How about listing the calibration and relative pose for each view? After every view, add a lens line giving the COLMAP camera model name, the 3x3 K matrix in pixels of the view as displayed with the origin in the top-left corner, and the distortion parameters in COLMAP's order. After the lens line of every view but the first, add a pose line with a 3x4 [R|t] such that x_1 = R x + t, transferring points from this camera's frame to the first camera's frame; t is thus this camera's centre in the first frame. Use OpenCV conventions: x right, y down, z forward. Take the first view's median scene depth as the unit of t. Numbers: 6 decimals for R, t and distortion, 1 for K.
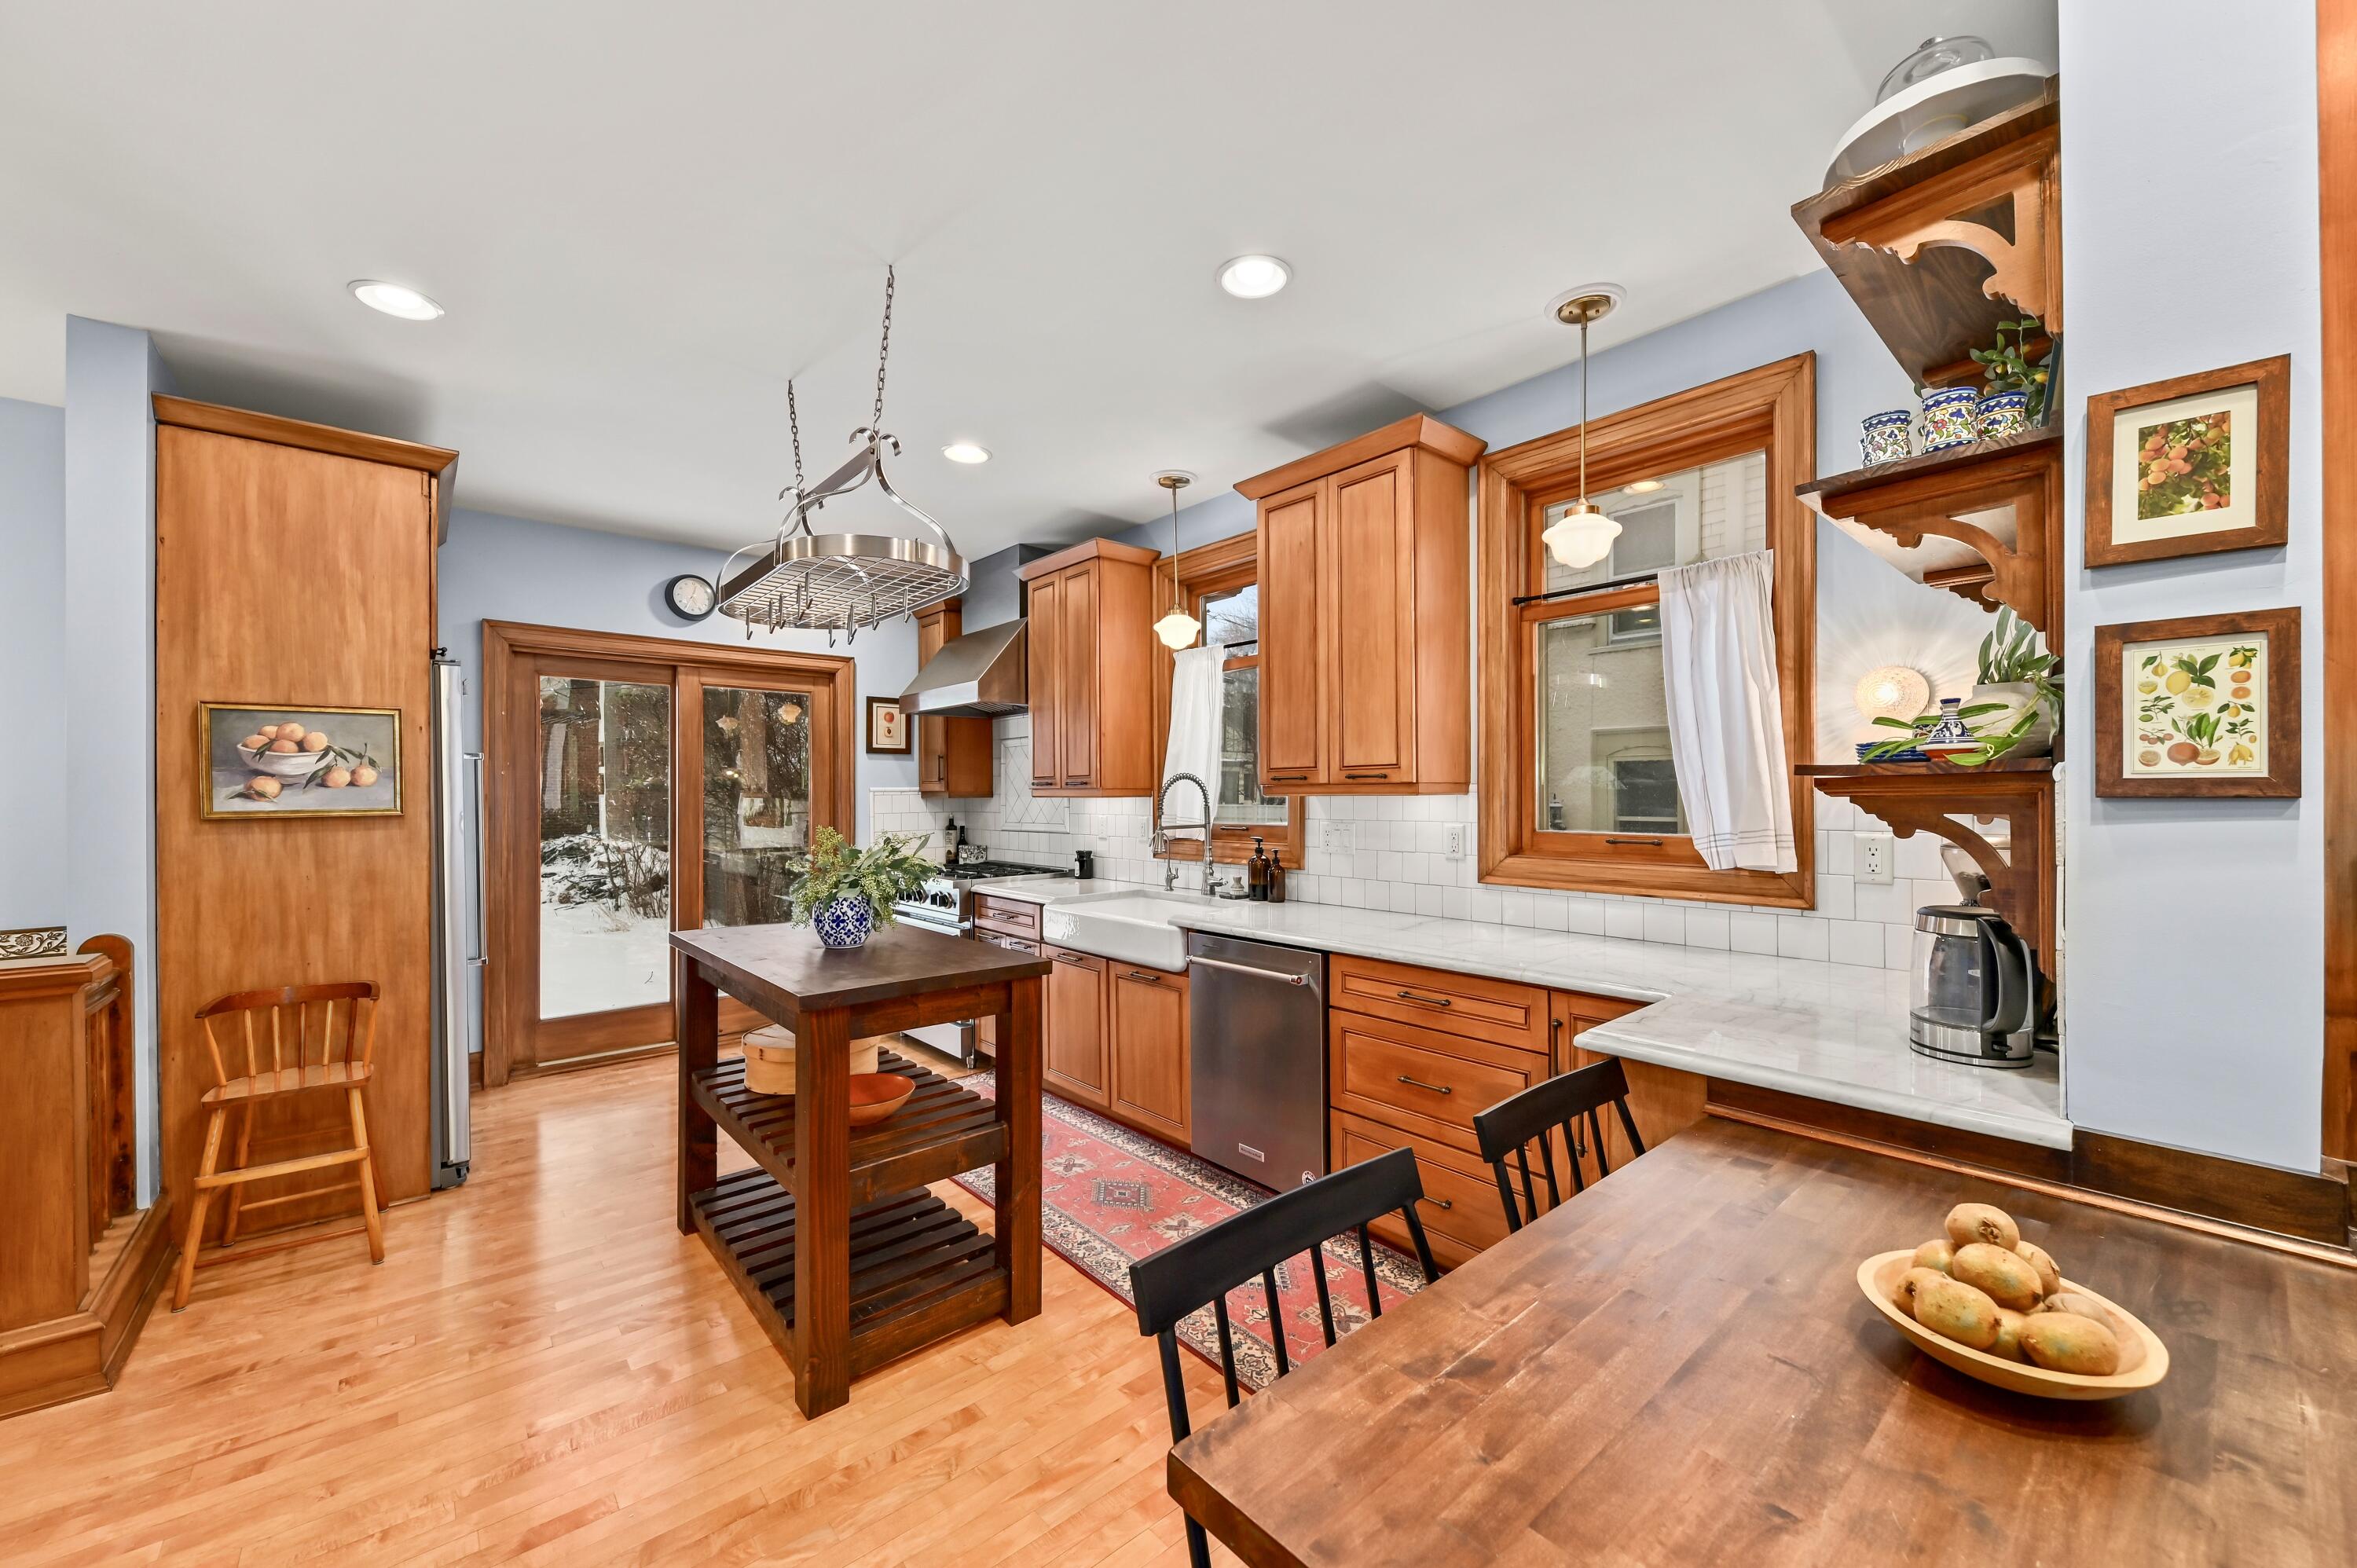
lens RADIAL K [[909.4, 0, 1194.5], [0, 909.4, 798.3], [0, 0, 1]] dist [0.000092, -0.000264]
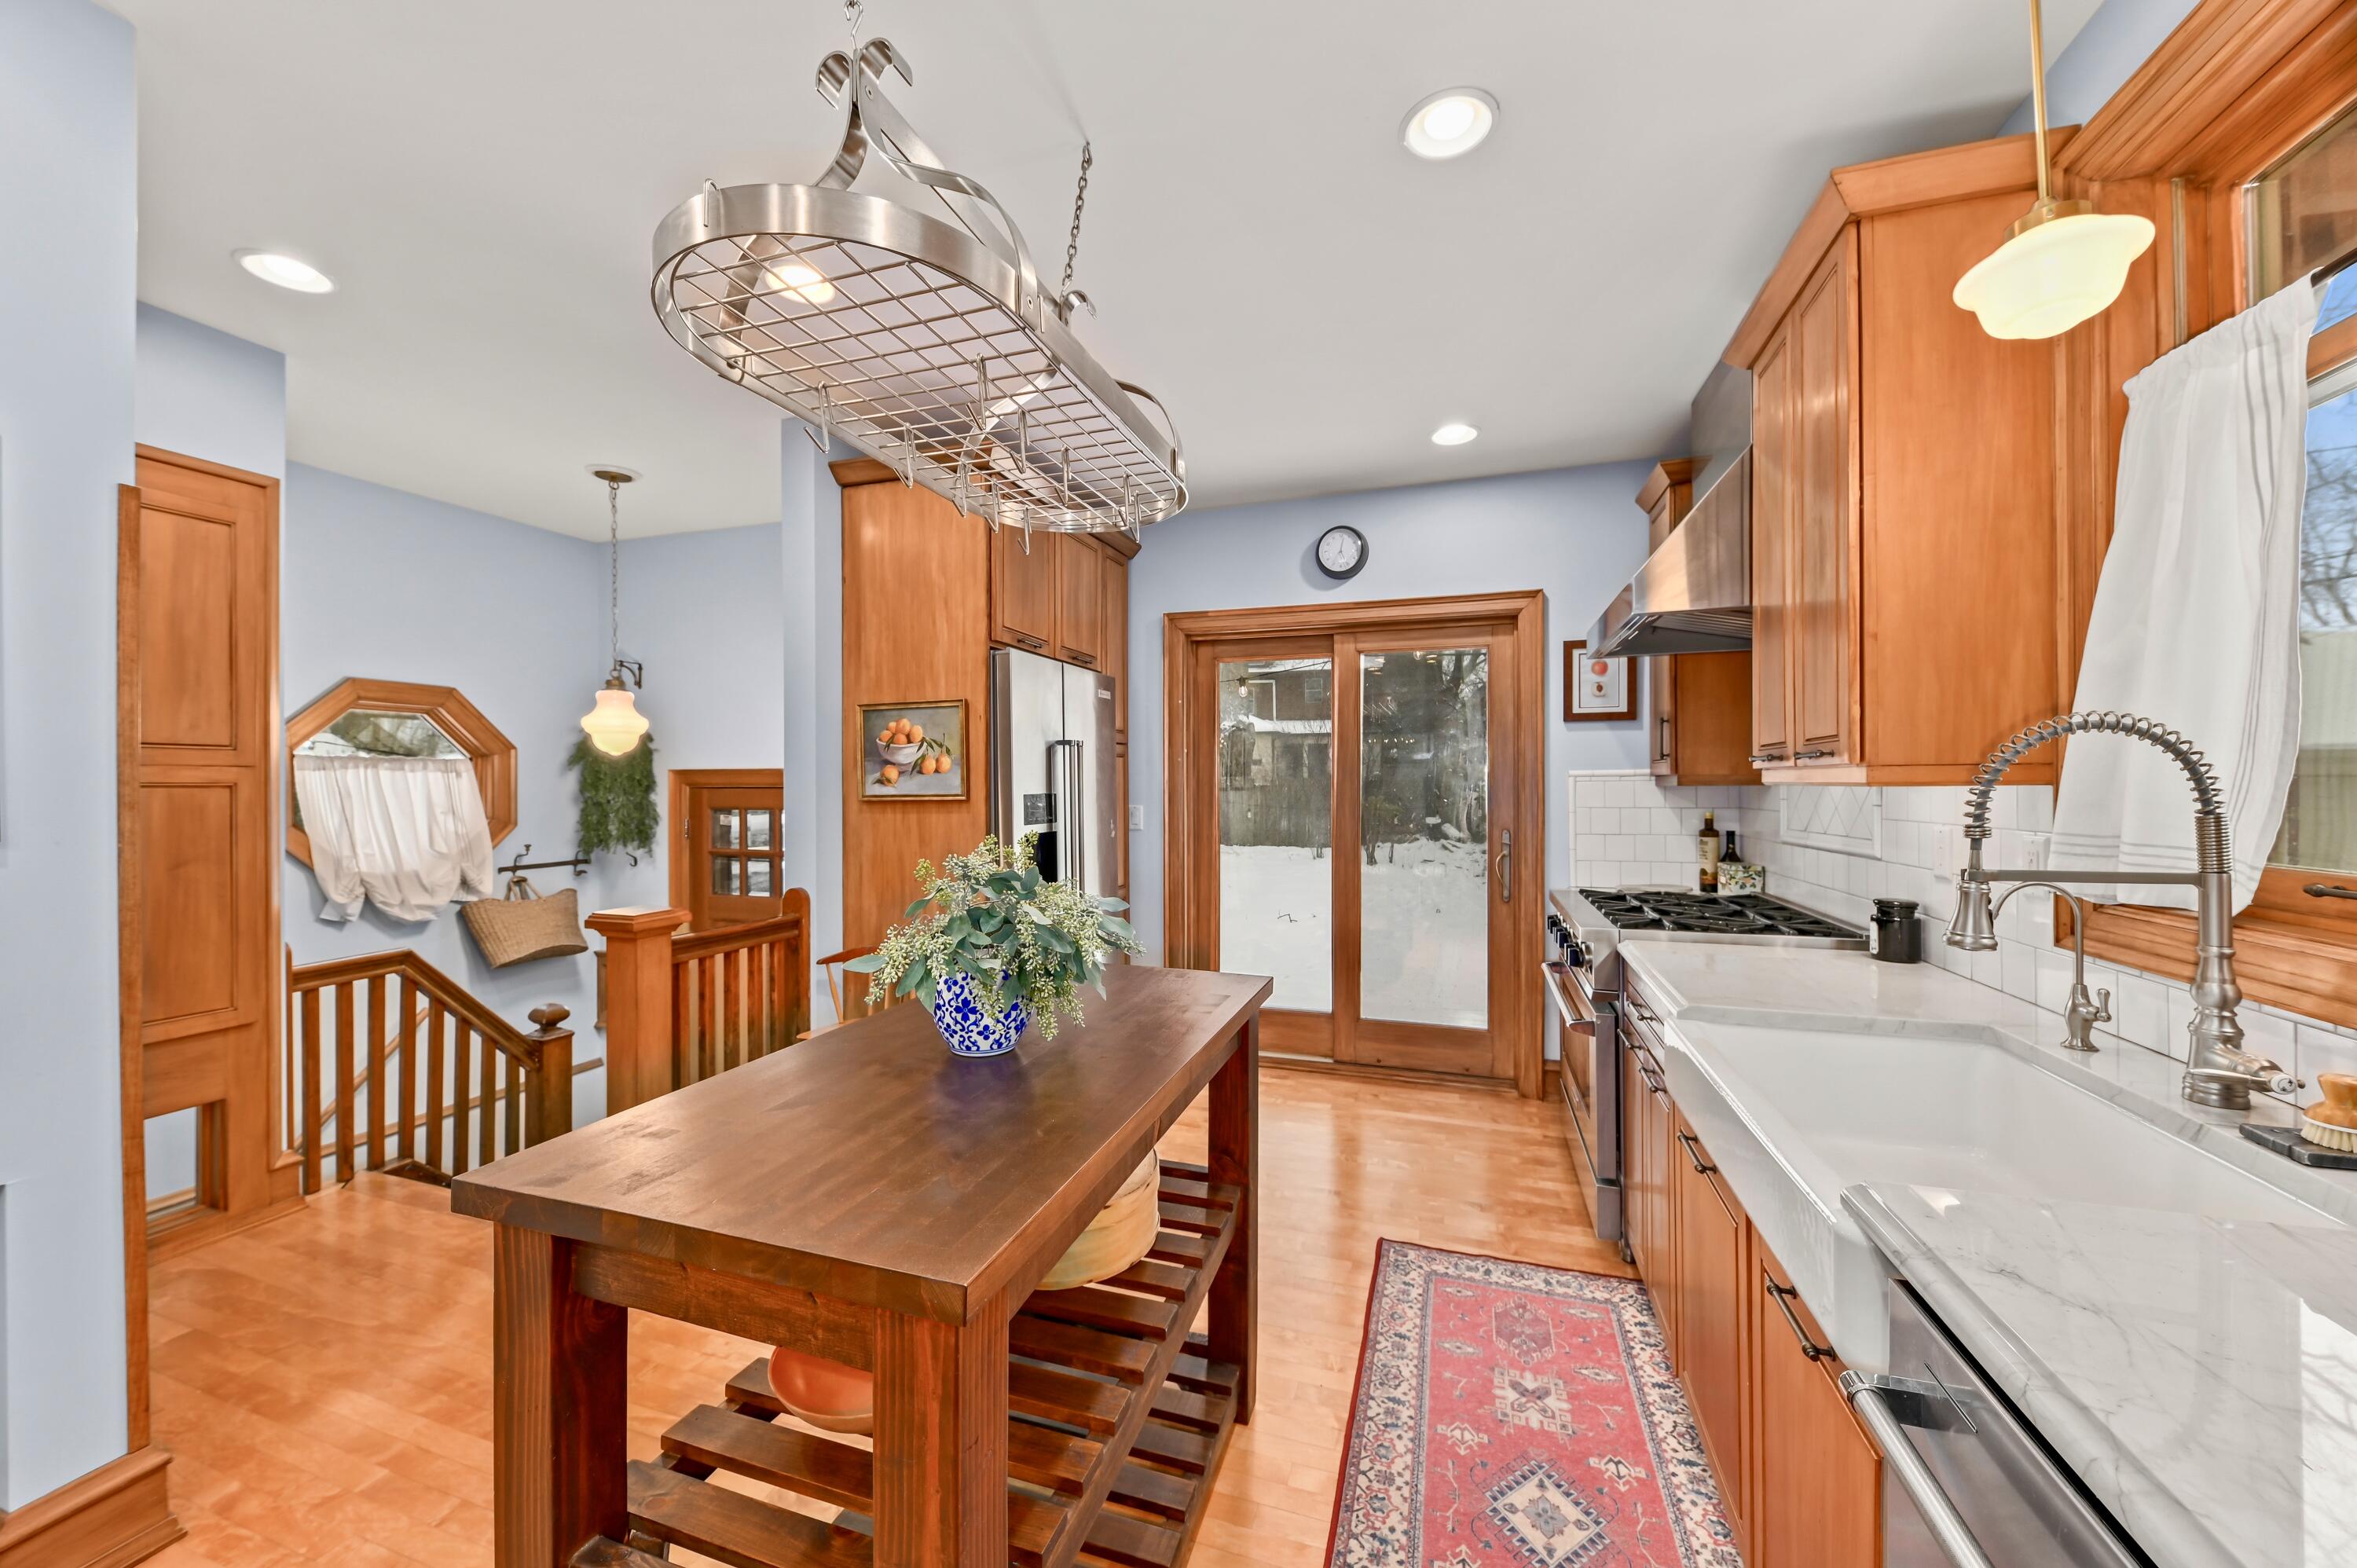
lens RADIAL K [[857.5, 0, 1172.1], [0, 857.5, 787.6], [0, 0, 1]] dist [0.000452, -0.000123]
pose [[0.494480, 0.005292, -0.869173, 0.117574], [-0.003325, 0.999986, 0.004197, -0.000671], [0.869183, 0.000815, 0.494491, 0.721889]]
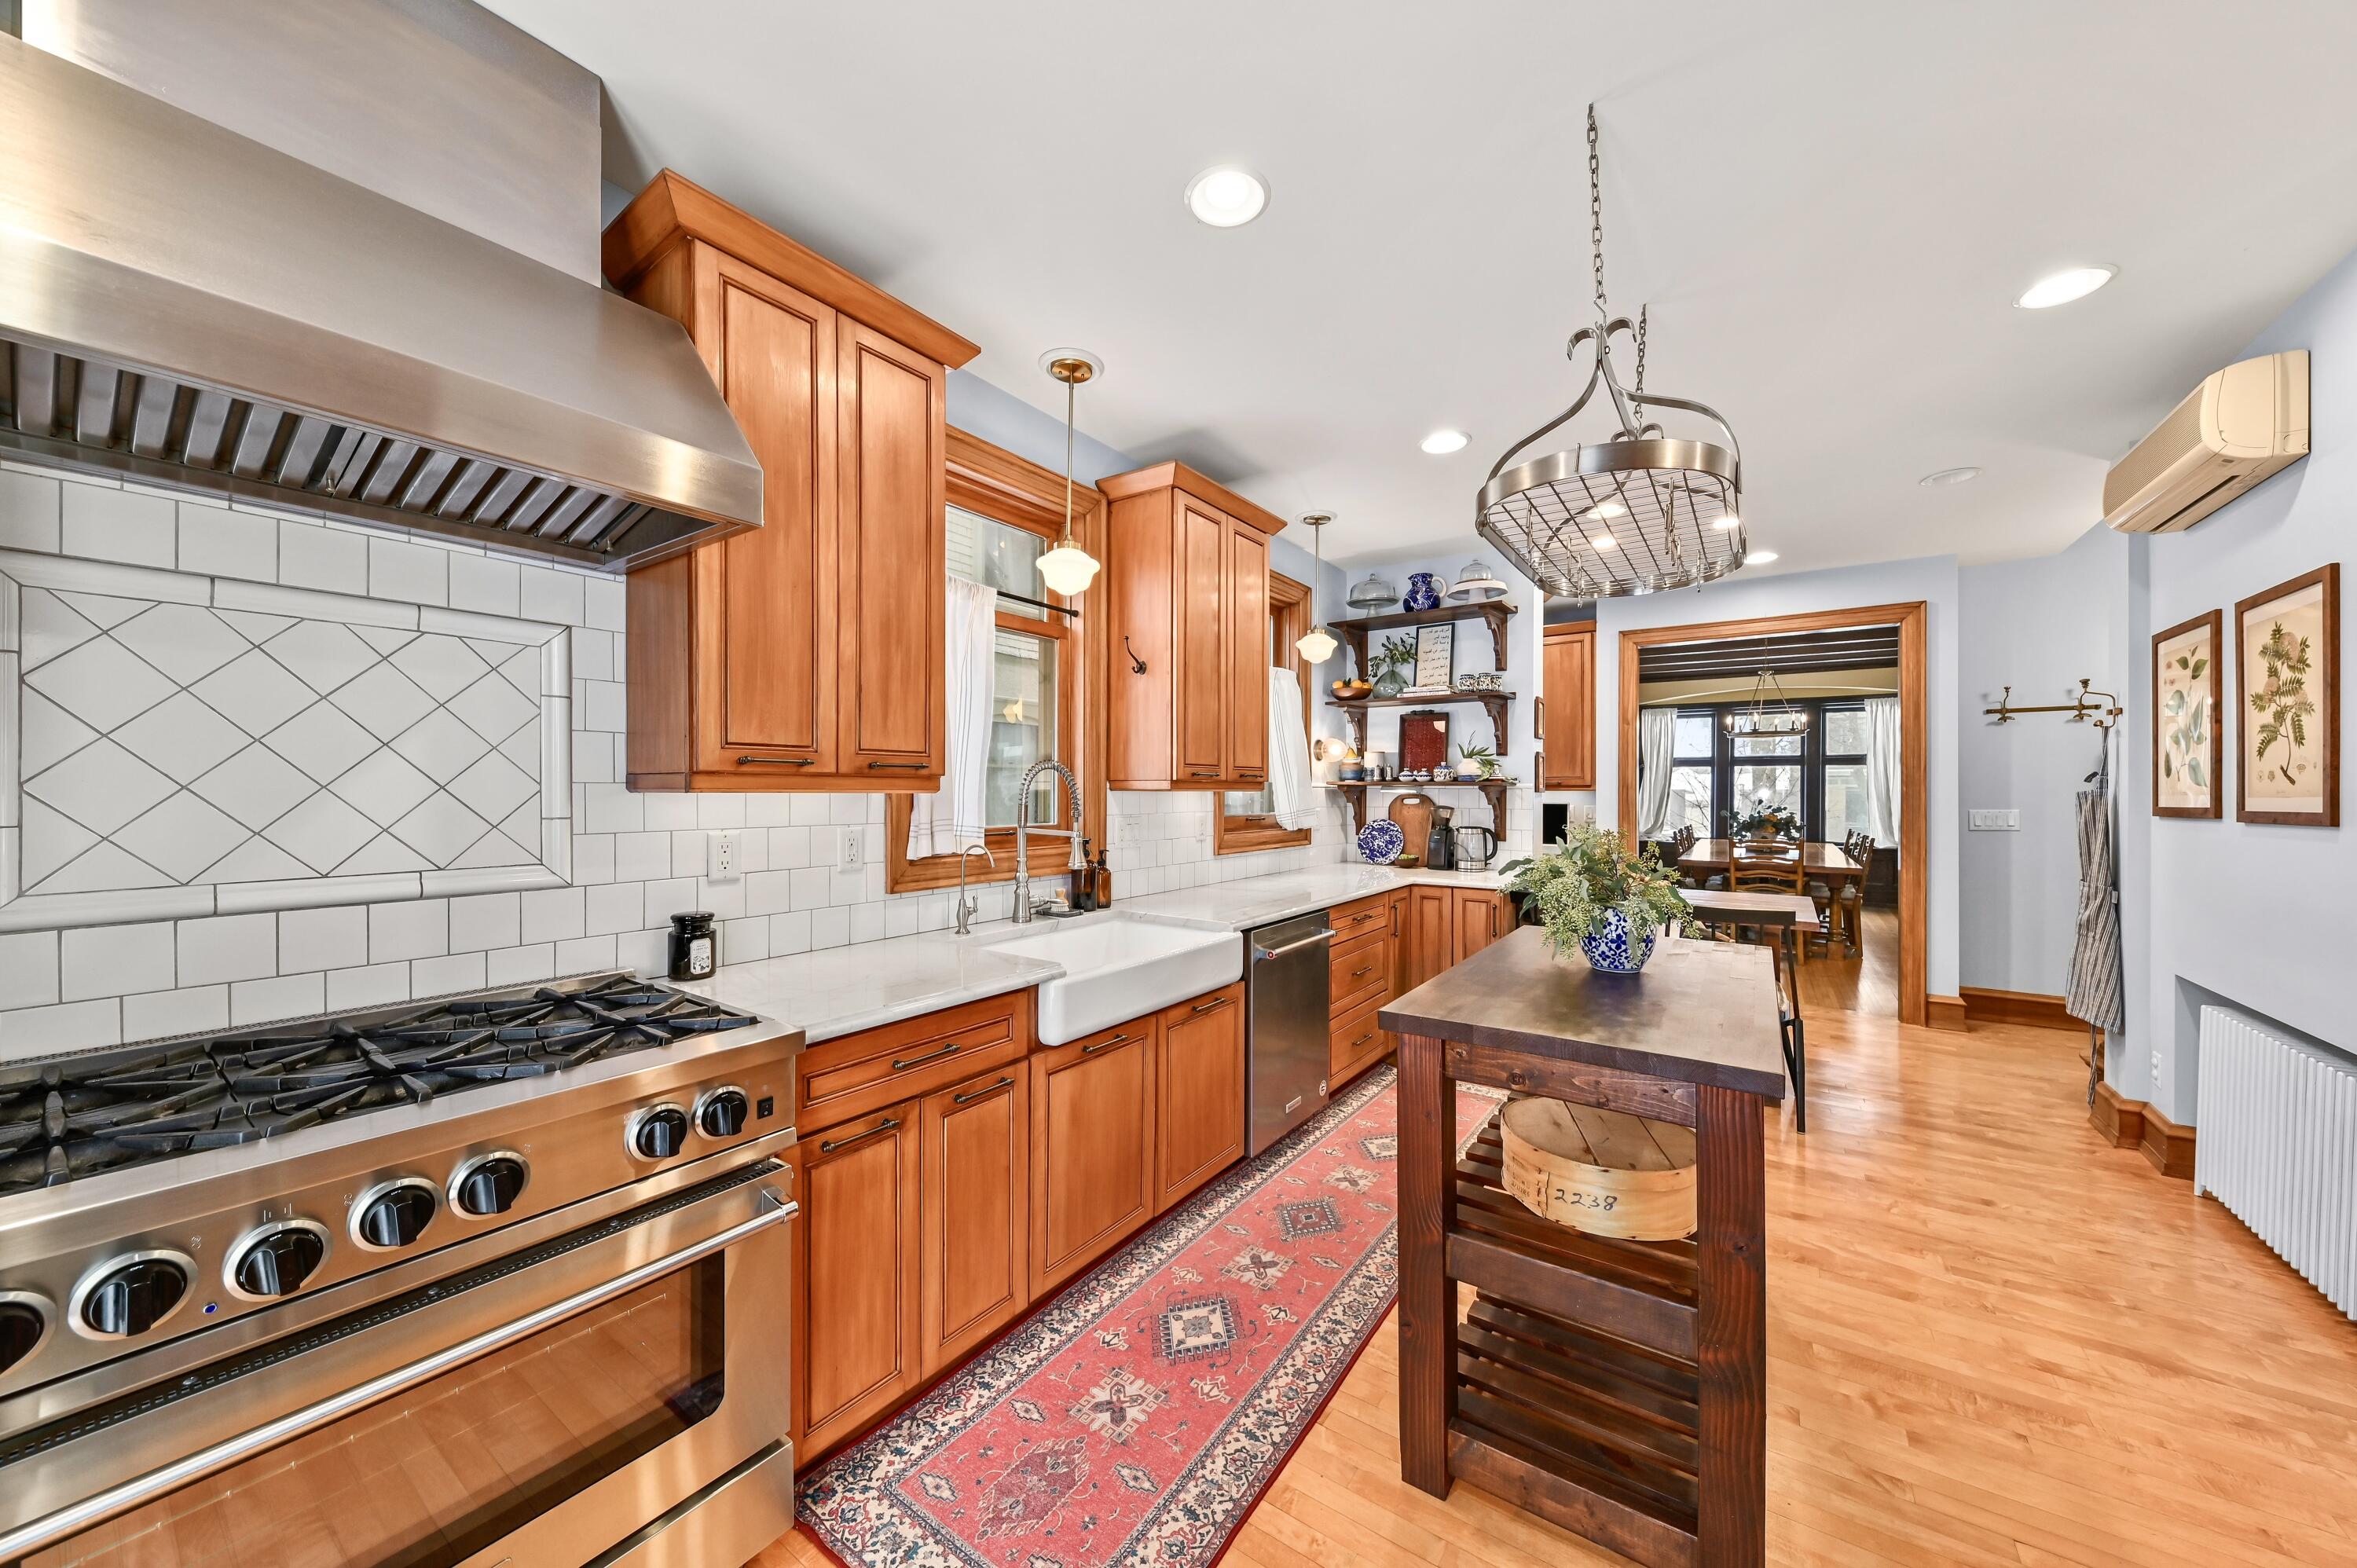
lens RADIAL K [[805.9, 0, 1176.8], [0, 805.9, 797.9], [0, 0, 1]] dist [-0.000383, 0.000005]
pose [[-0.224959, -0.004169, 0.974359, -0.868149], [0.004564, 0.999975, 0.005332, -0.000182], [-0.974358, 0.005647, -0.224934, 1.341636]]
